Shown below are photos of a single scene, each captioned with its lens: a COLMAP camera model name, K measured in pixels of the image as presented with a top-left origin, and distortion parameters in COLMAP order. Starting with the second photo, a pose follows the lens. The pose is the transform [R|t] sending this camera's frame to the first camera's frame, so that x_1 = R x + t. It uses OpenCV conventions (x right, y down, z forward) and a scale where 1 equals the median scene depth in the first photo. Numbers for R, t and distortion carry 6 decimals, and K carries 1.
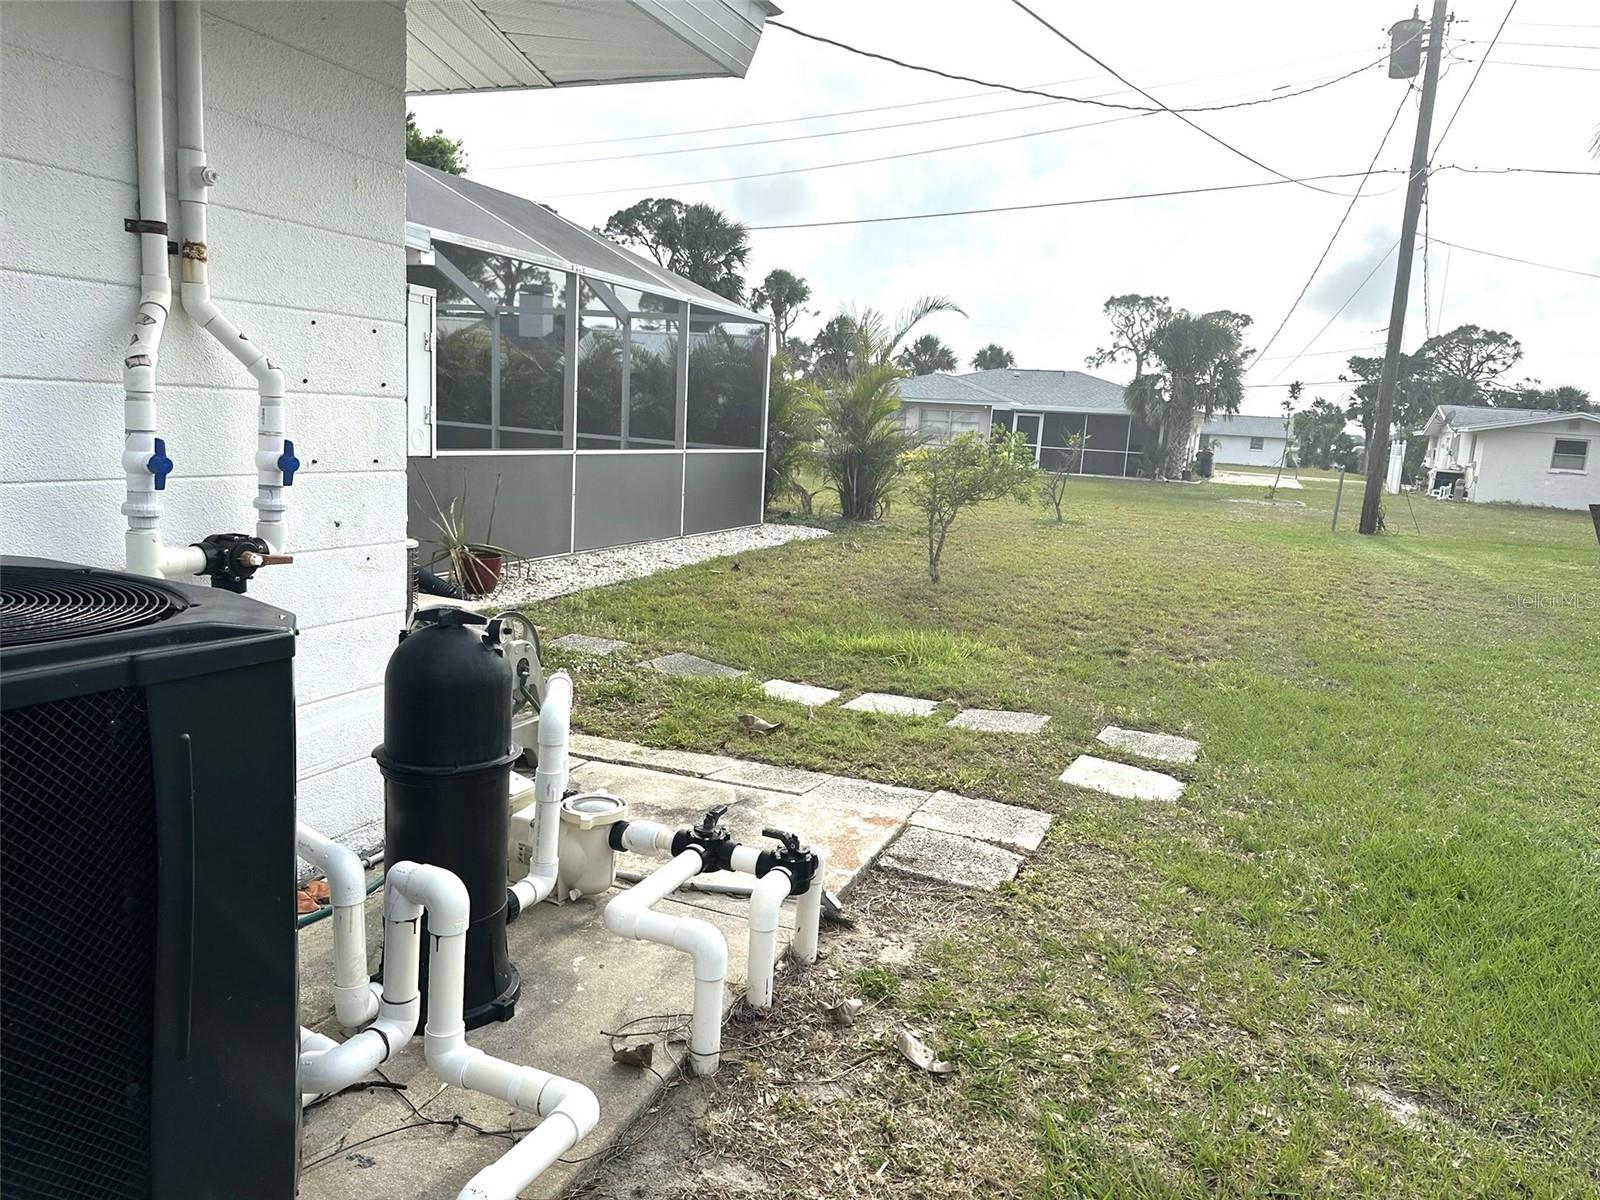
lens RADIAL K [[1122.8, 0, 814.0], [0, 1122.8, 605.4], [0, 0, 1]] dist [-0.001862, -0.005715]
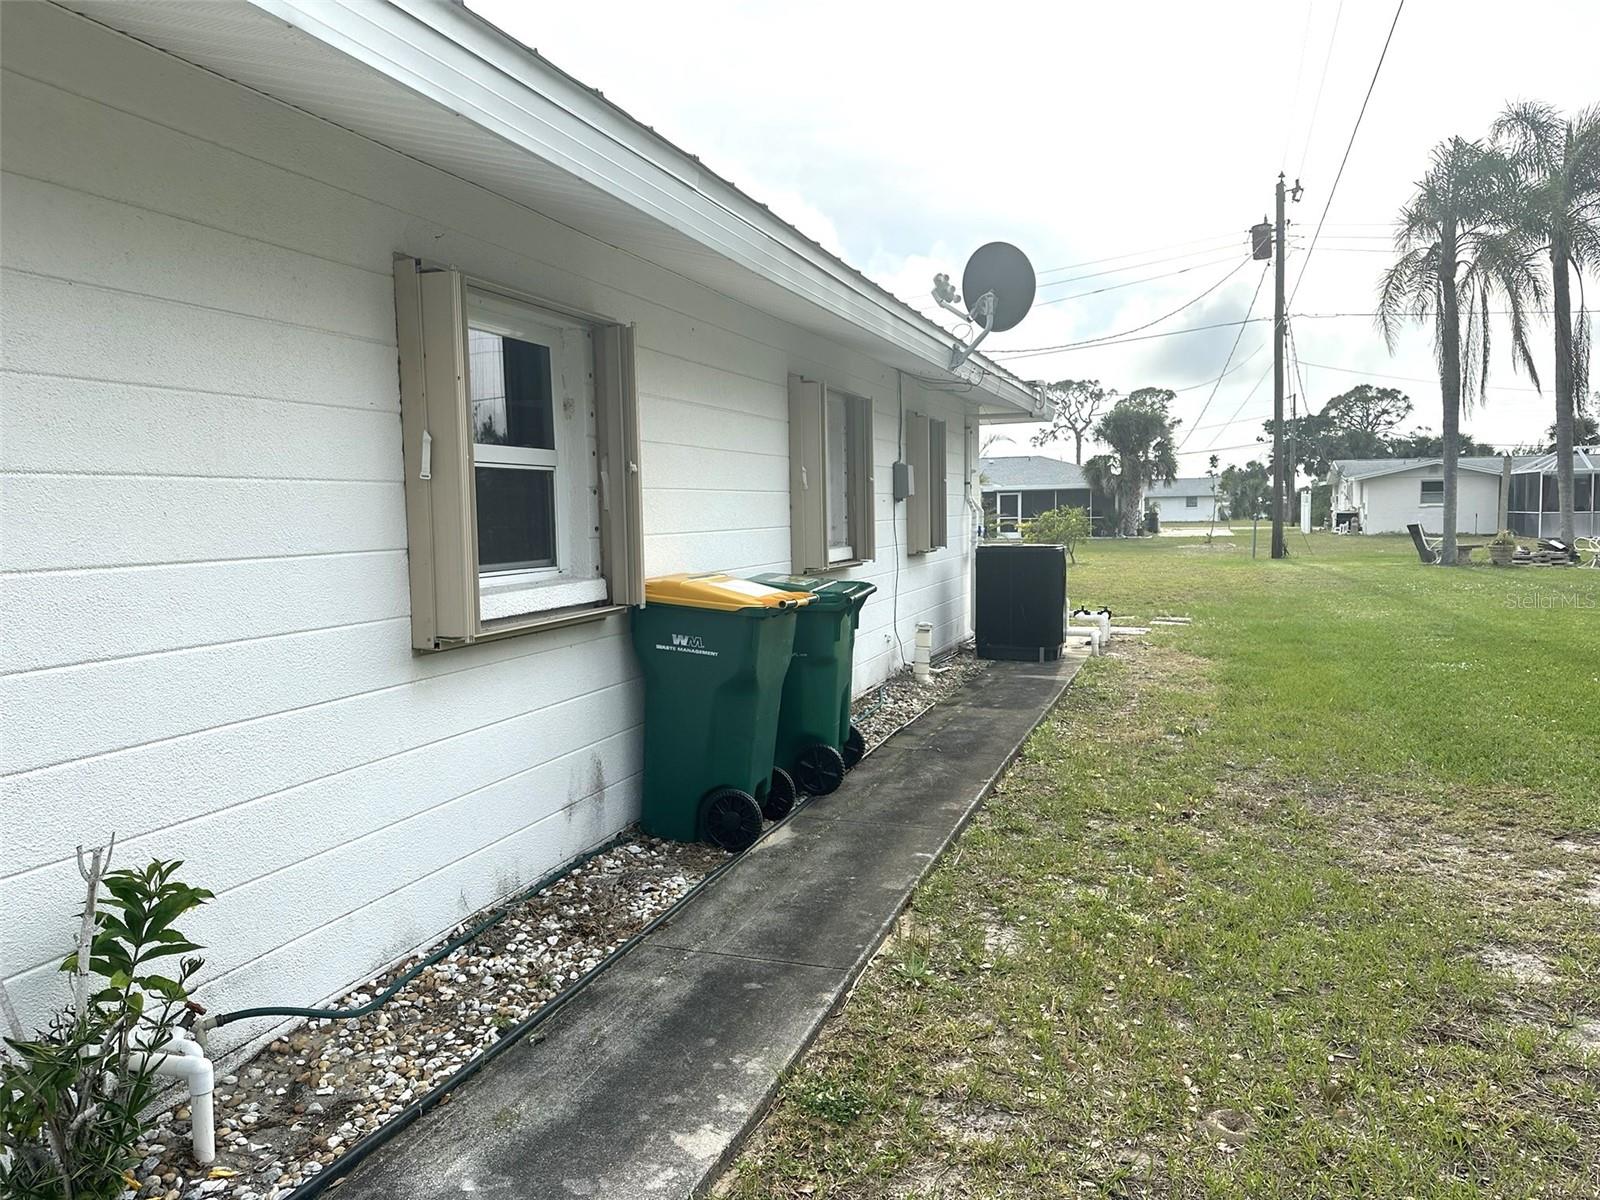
lens RADIAL K [[1122.8, 0, 785.4], [0, 1122.8, 596.0], [0, 0, 1]] dist [-0.001862, -0.005715]
pose [[0.996444, -0.081381, 0.021823, -0.084043], [0.083000, 0.992647, -0.088107, 0.028312], [-0.014492, 0.089605, 0.995872, -0.205956]]
